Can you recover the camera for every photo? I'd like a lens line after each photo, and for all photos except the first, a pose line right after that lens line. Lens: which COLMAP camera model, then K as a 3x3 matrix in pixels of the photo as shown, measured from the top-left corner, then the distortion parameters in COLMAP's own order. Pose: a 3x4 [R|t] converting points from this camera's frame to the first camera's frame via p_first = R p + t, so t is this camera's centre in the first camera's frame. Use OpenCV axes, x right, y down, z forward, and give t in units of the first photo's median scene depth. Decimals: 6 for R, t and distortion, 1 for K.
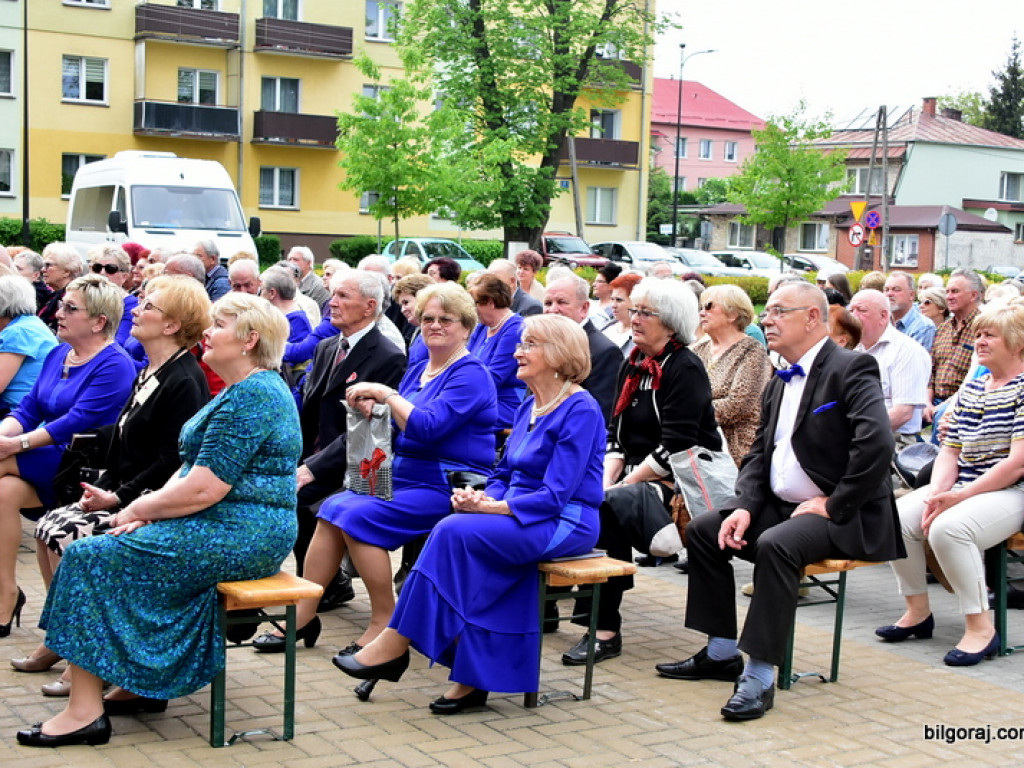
lens RADIAL K [[1650.7, 0, 514.7], [0, 1650.7, 402.8], [0, 0, 1]] dist [-0.010936, 0.097684]
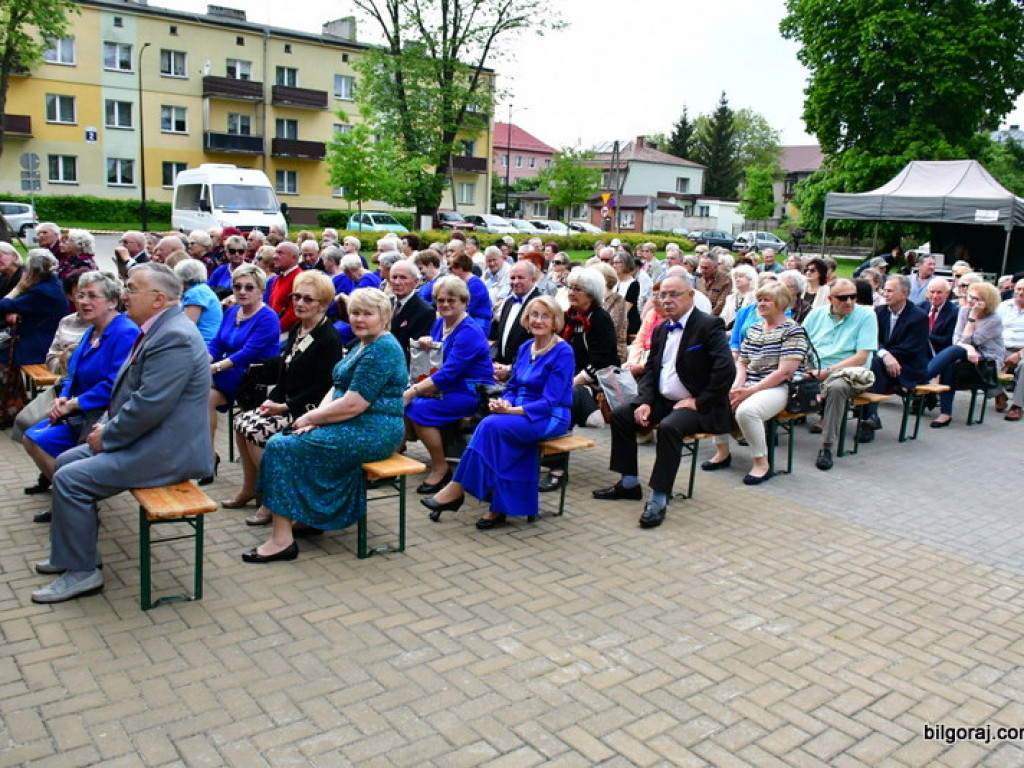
lens RADIAL K [[885.8, 0, 512.0], [0, 885.8, 384.0], [0, 0, 1]] dist [-0.036295, -0.014805]
pose [[0.993734, -0.012156, 0.111108, -0.013066], [0.001413, 0.995355, 0.096259, -0.005855], [-0.111762, -0.095499, 0.989136, 0.010745]]
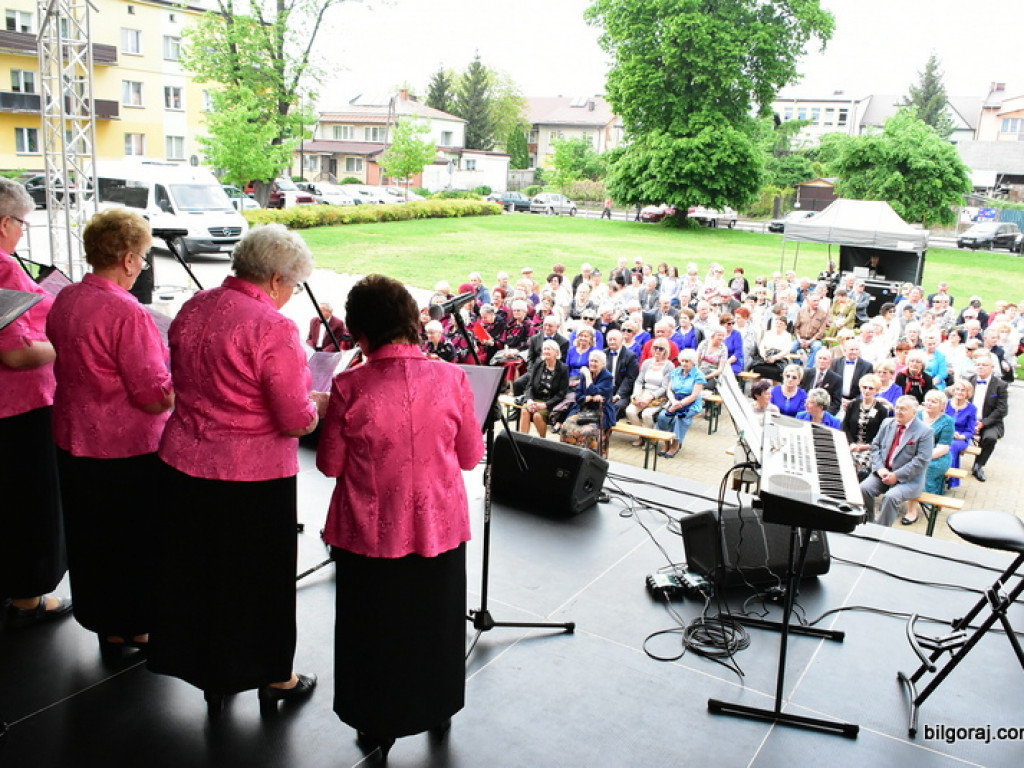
lens RADIAL K [[885.8, 0, 512.0], [0, 885.8, 384.0], [0, 0, 1]] dist [-0.036295, -0.014805]
pose [[0.905015, -0.090560, 0.415629, -0.185645], [0.020014, 0.985059, 0.171051, -0.044110], [-0.424909, -0.146485, 0.893305, -0.028570]]
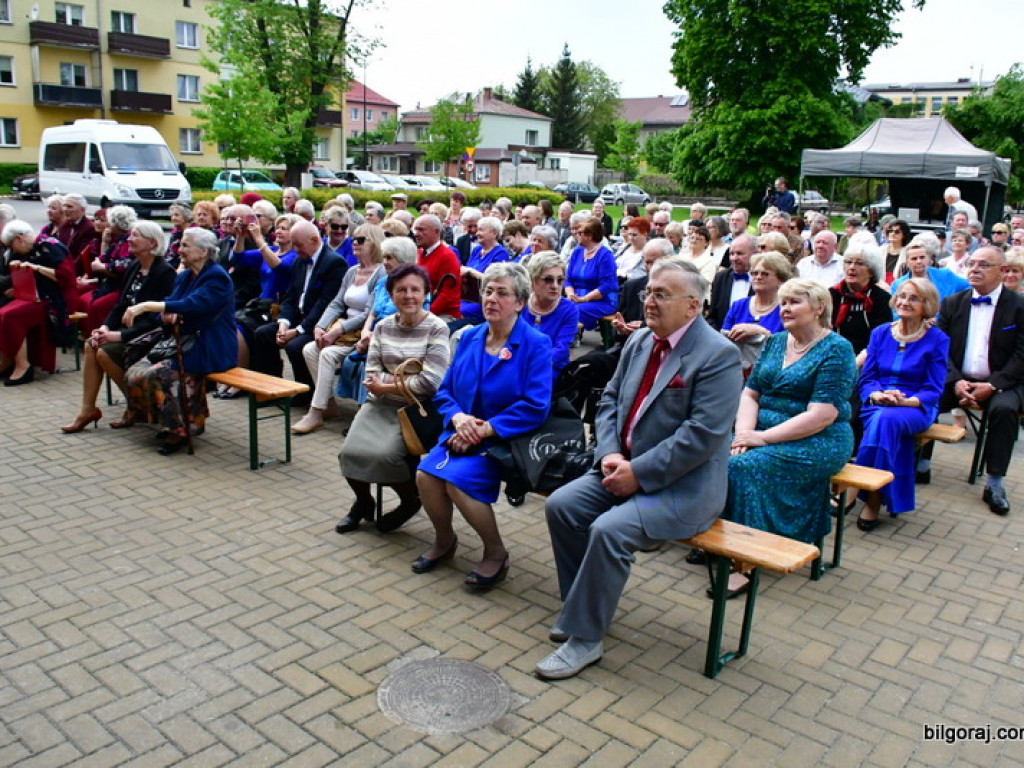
lens RADIAL K [[885.8, 0, 512.0], [0, 885.8, 384.0], [0, 0, 1]] dist [-0.036295, -0.014805]
pose [[0.953620, -0.071999, 0.292275, -0.070090], [0.028704, 0.988299, 0.149803, -0.010514], [-0.299640, -0.134465, 0.944529, 0.034844]]
